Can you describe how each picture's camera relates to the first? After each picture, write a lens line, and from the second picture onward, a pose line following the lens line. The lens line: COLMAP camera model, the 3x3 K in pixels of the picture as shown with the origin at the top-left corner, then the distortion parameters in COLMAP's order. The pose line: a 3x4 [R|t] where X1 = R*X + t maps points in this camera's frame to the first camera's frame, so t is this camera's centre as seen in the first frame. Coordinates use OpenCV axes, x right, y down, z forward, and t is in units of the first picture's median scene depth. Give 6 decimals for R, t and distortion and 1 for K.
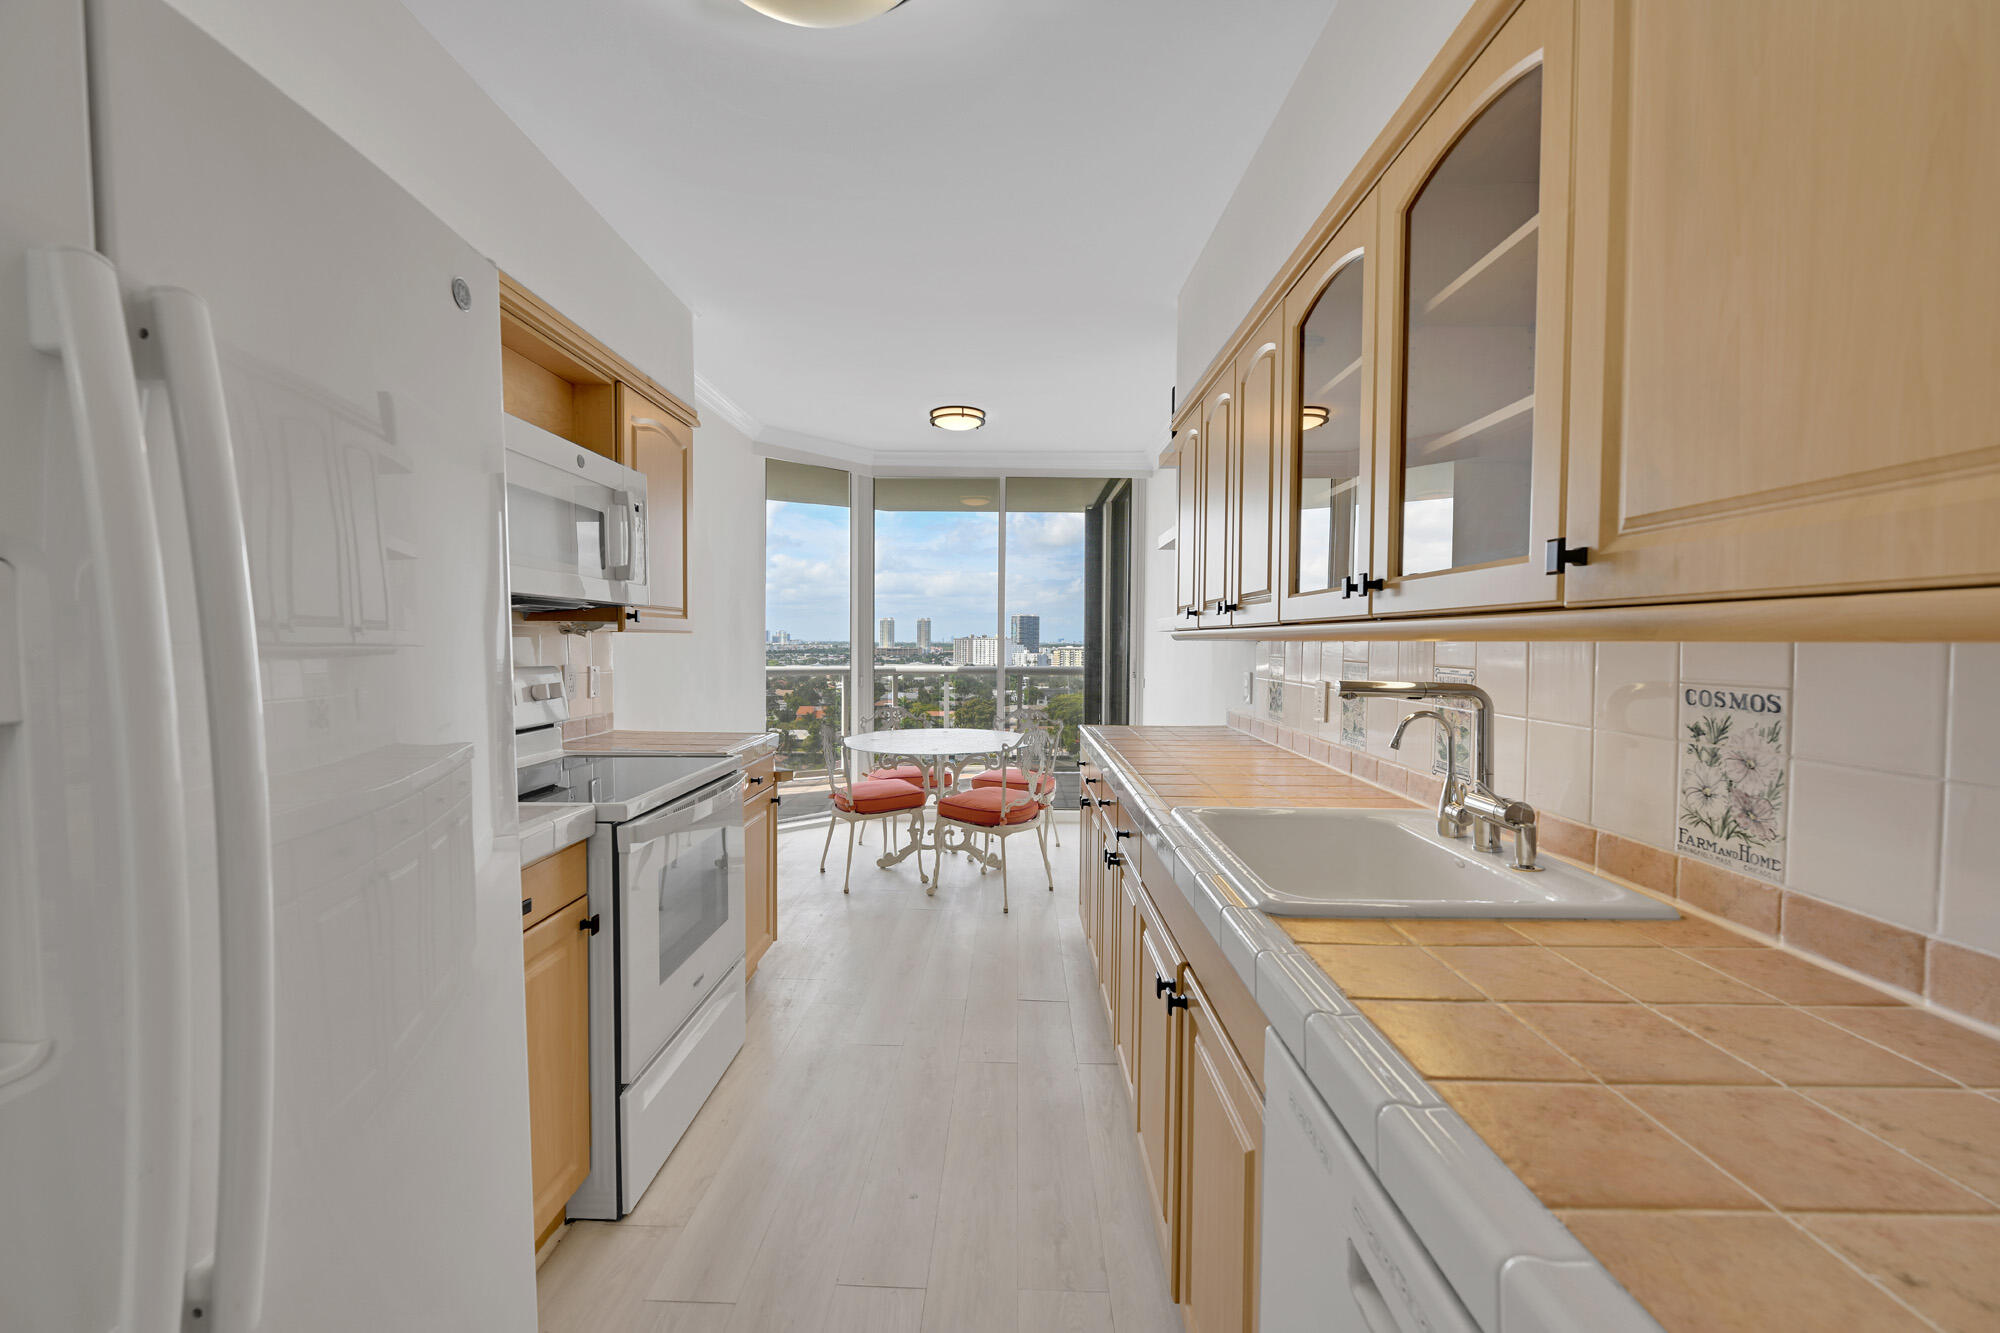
lens RADIAL K [[788.8, 0, 1007.1], [0, 788.8, 664.2], [0, 0, 1]] dist [-0.001973, 0.000992]
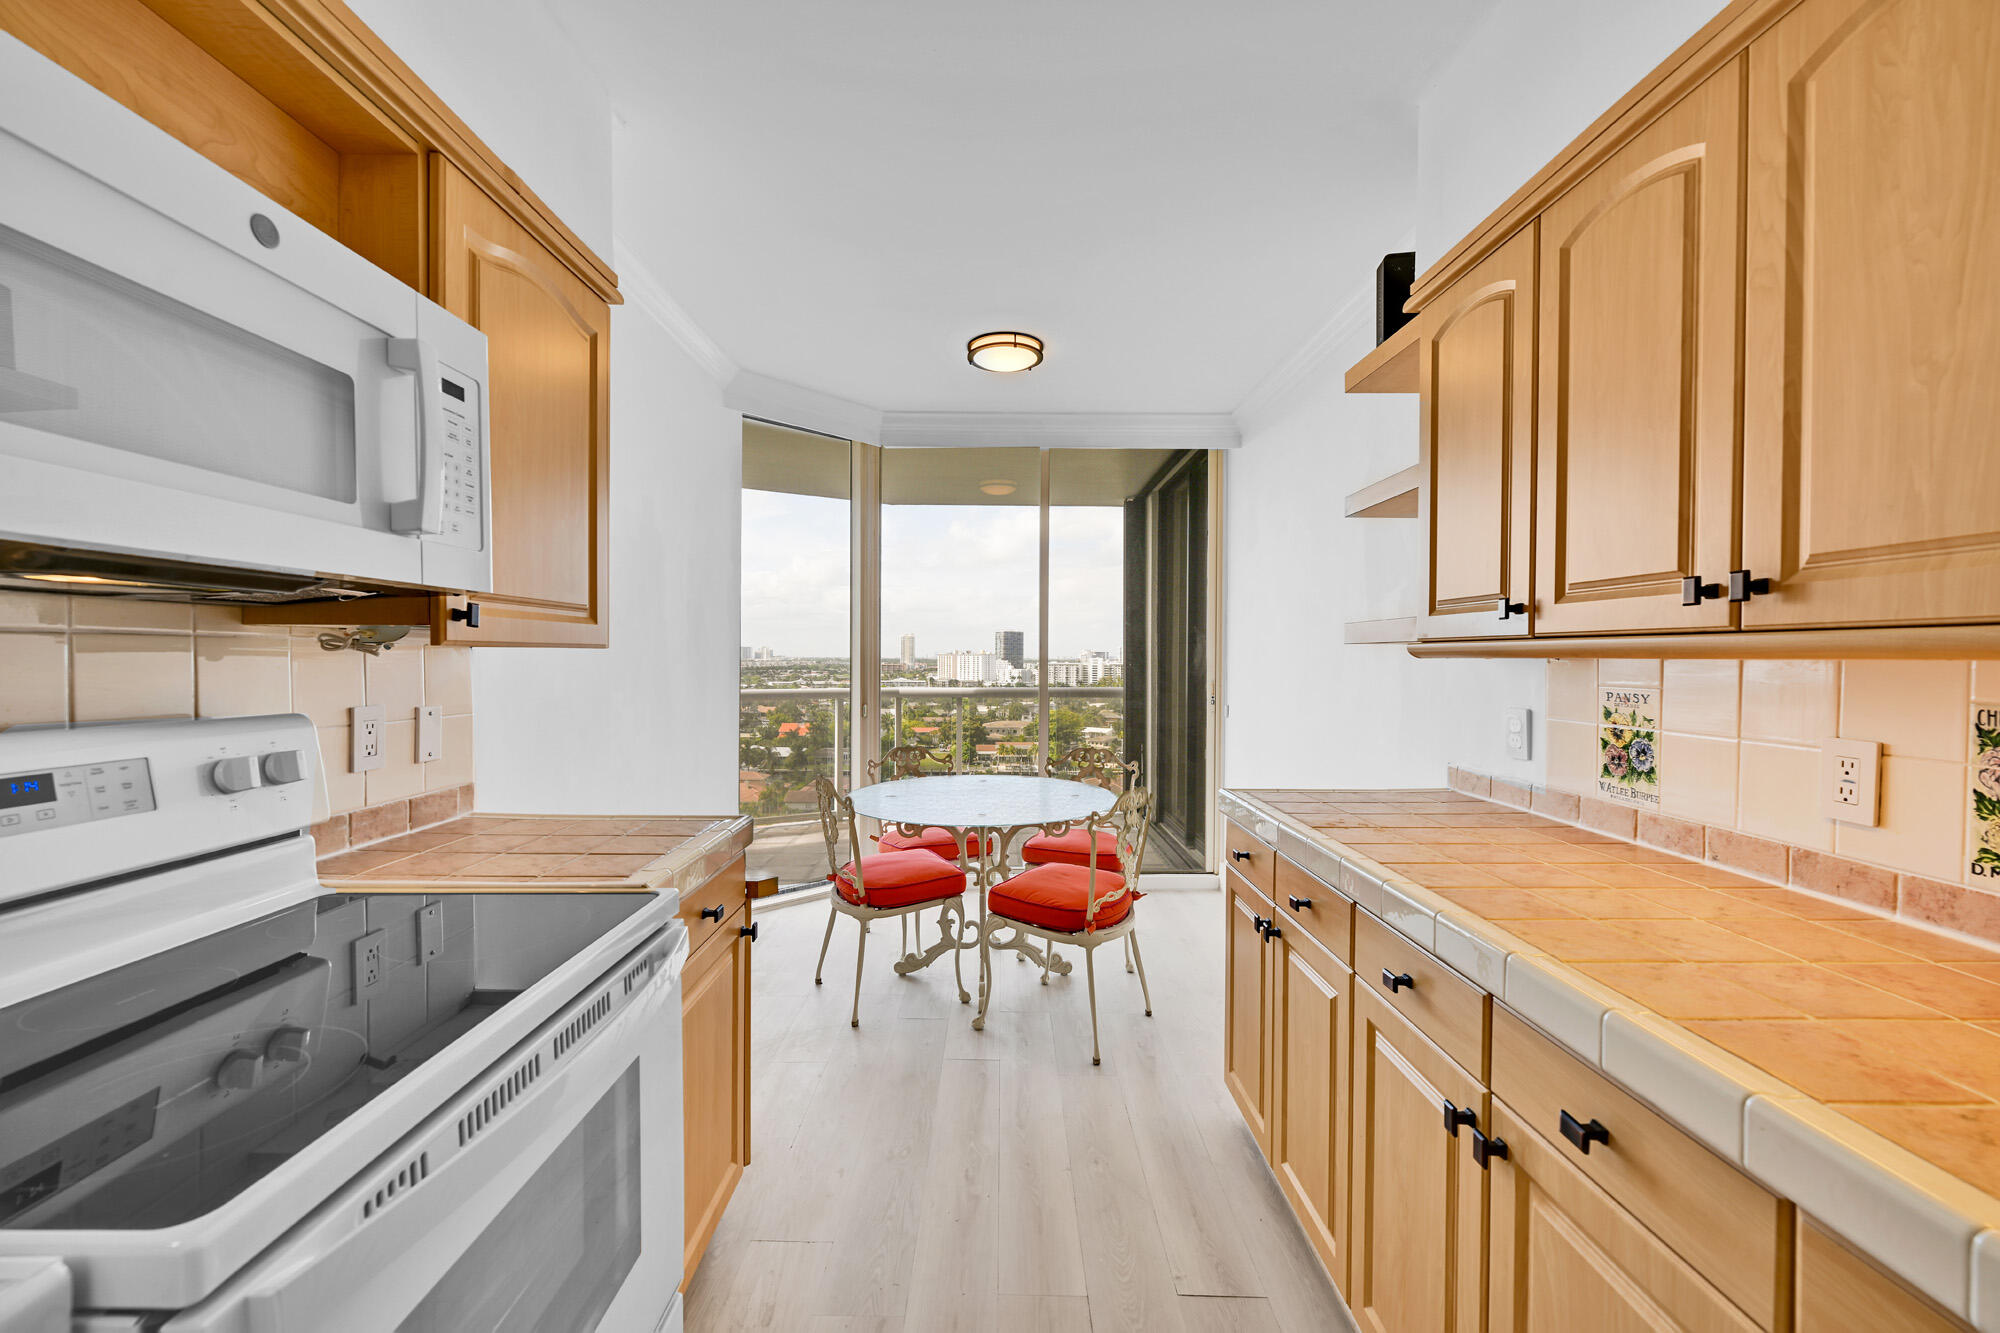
lens RADIAL K [[788.8, 0, 1002.7], [0, 788.8, 668.8], [0, 0, 1]] dist [-0.001973, 0.000992]
pose [[0.999877, -0.003055, 0.015363, -0.082055], [0.003270, 0.999897, -0.014005, -0.010886], [-0.015318, 0.014054, 0.999784, 0.296967]]
